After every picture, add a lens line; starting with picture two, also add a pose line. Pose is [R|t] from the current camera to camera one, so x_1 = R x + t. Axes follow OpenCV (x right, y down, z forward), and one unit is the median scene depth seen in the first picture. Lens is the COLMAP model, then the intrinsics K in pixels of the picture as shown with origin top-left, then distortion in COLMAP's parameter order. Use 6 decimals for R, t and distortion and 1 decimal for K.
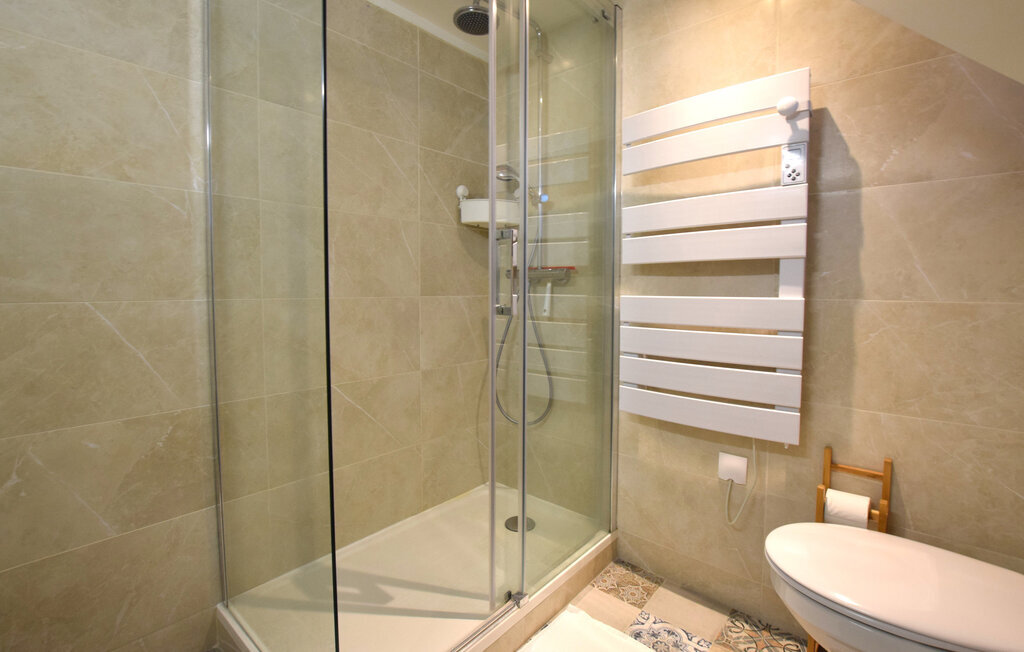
lens RADIAL K [[460.6, 0, 512.2], [0, 460.6, 316.4], [0, 0, 1]] dist [-0.025417, 0.000610]
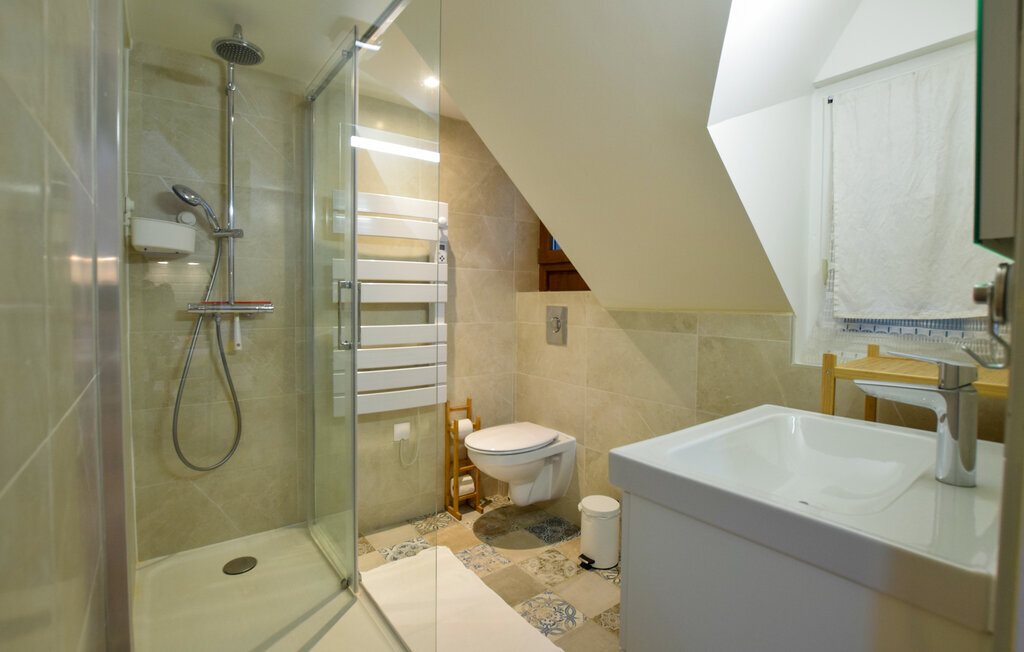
lens RADIAL K [[460.6, 0, 509.6], [0, 460.6, 324.7], [0, 0, 1]] dist [-0.025417, 0.000610]
pose [[0.218826, -0.053779, 0.974281, -1.155400], [0.049855, 0.997792, 0.043880, -0.106609], [-0.974489, 0.038970, 0.221024, 0.319358]]
